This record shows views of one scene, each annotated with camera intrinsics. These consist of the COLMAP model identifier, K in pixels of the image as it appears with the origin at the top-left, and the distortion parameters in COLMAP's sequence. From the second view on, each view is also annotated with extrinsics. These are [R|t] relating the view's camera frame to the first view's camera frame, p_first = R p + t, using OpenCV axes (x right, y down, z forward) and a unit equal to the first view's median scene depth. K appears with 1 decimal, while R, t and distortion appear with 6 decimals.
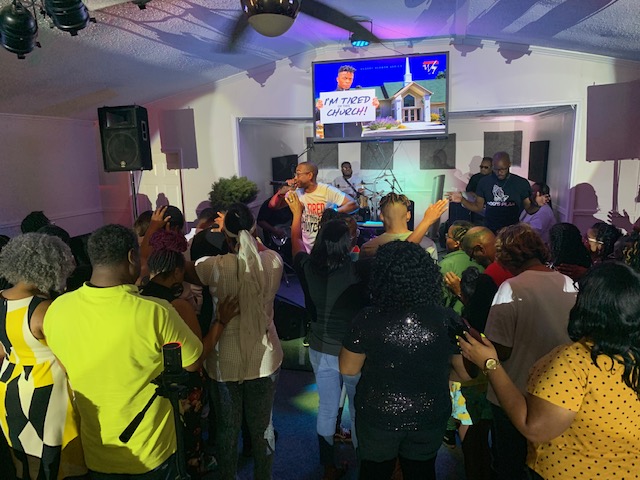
lens RADIAL K [[491.7, 0, 320.0], [0, 491.7, 240.0], [0, 0, 1]] dist [-0.002892, -0.003327]
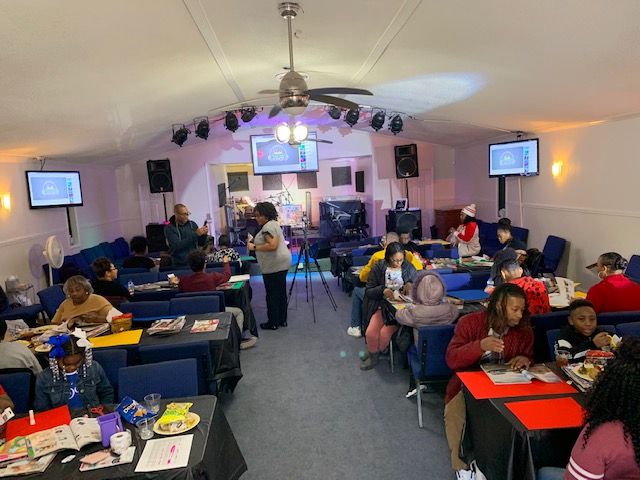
lens RADIAL K [[491.7, 0, 320.0], [0, 491.7, 240.0], [0, 0, 1]] dist [-0.002892, -0.003327]
pose [[0.946569, -0.066981, 0.315469, -0.329666], [0.087088, 0.994942, -0.050063, 0.148947], [-0.310520, 0.074861, 0.947614, -0.763323]]
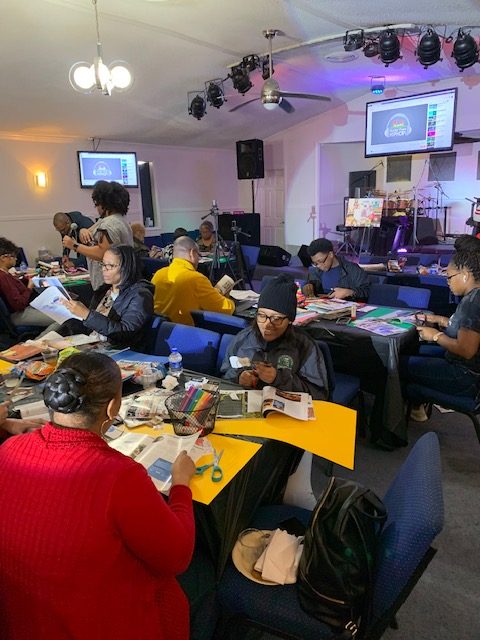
lens RADIAL K [[491.7, 0, 240.0], [0, 491.7, 320.0], [0, 0, 1]] dist [-0.002892, -0.003327]
pose [[0.896234, 0.109251, -0.429918, 0.285738], [-0.070411, 0.991946, 0.105290, 0.133799], [0.437958, -0.064093, 0.896708, -0.454157]]
